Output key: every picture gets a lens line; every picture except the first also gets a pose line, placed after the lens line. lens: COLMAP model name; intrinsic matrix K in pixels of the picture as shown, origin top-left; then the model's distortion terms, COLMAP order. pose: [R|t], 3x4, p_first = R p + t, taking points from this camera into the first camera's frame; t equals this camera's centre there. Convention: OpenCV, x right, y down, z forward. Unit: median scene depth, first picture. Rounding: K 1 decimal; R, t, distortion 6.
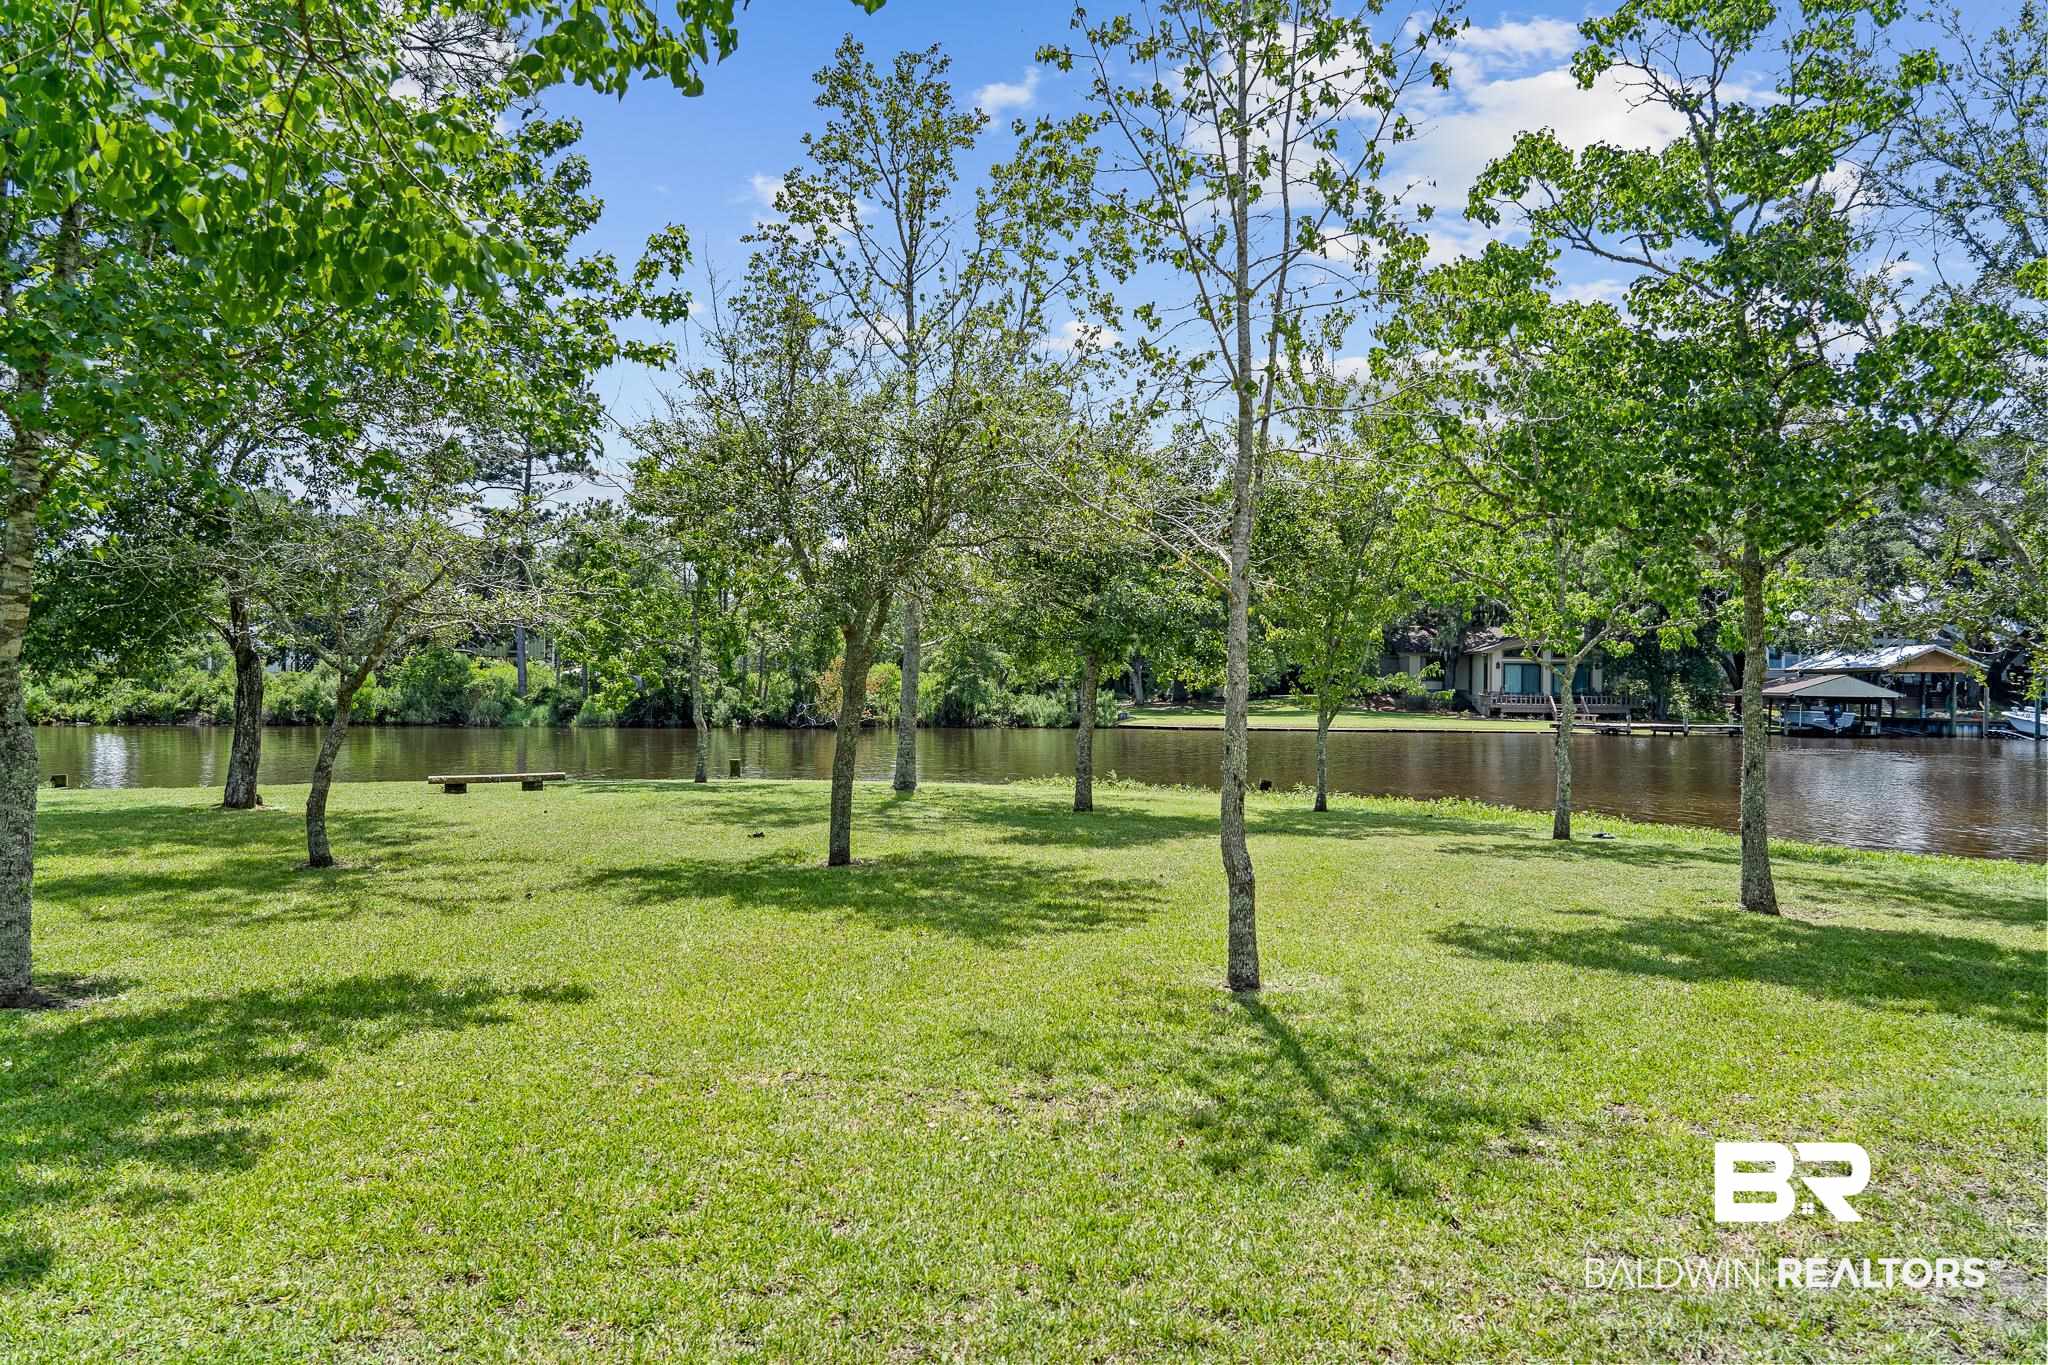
lens RADIAL K [[1322.6, 0, 997.8], [0, 1322.6, 630.0], [0, 0, 1]] dist [-0.004182, 0.000174]
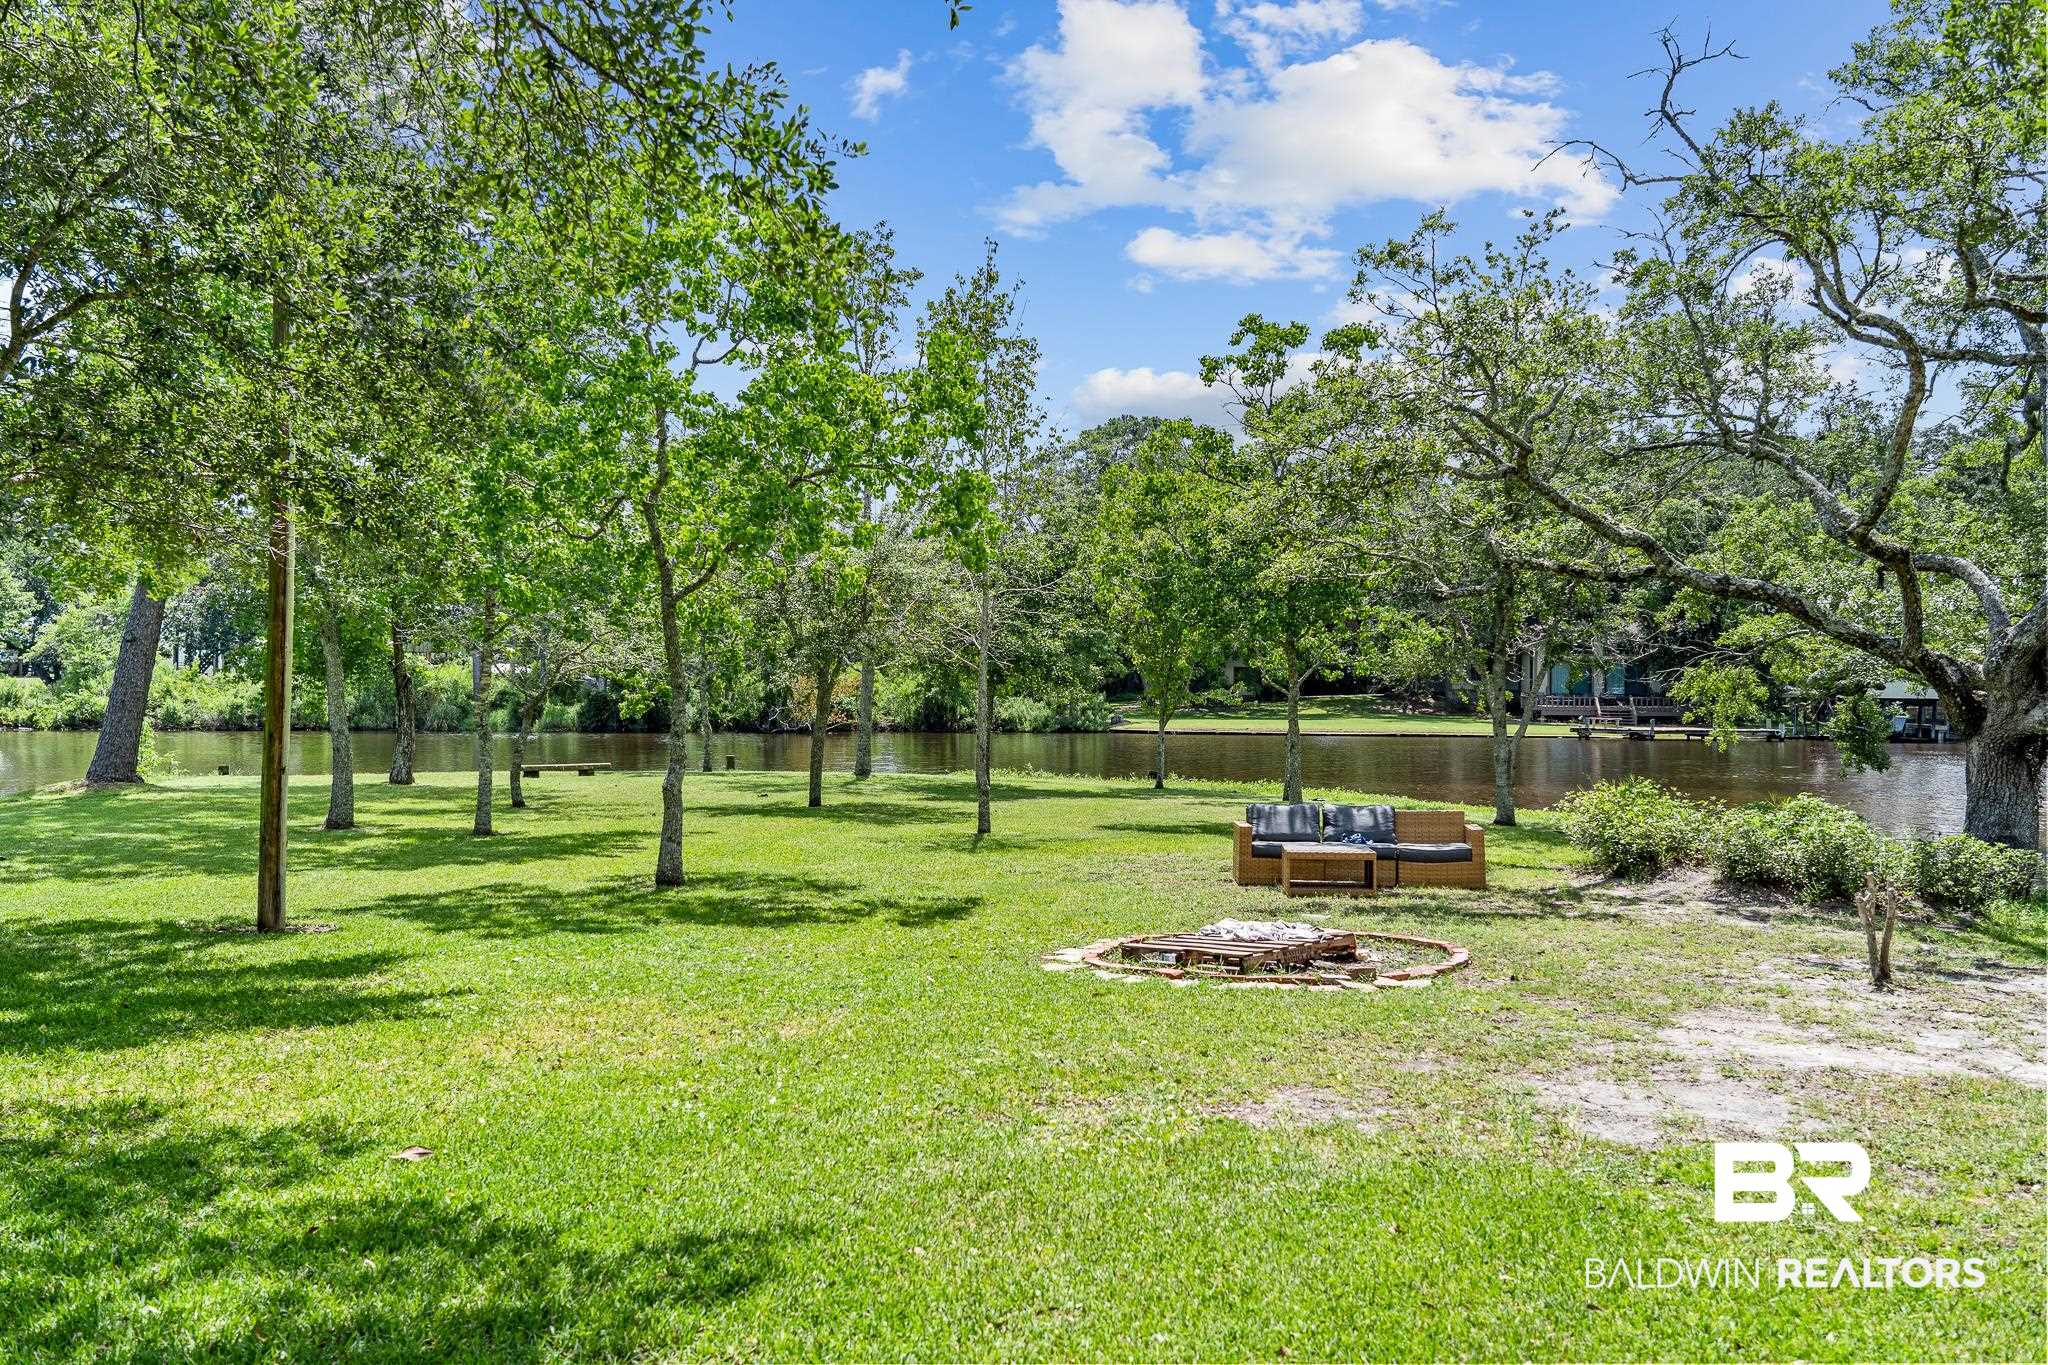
lens RADIAL K [[1808.2, 0, 1033.0], [0, 1808.2, 665.0], [0, 0, 1]] dist [0.017557, 0.005767]
pose [[0.999996, -0.000678, 0.002884, 0.037532], [0.000576, 0.999381, 0.035163, -0.021613], [-0.002907, -0.035161, 0.999377, -0.321589]]
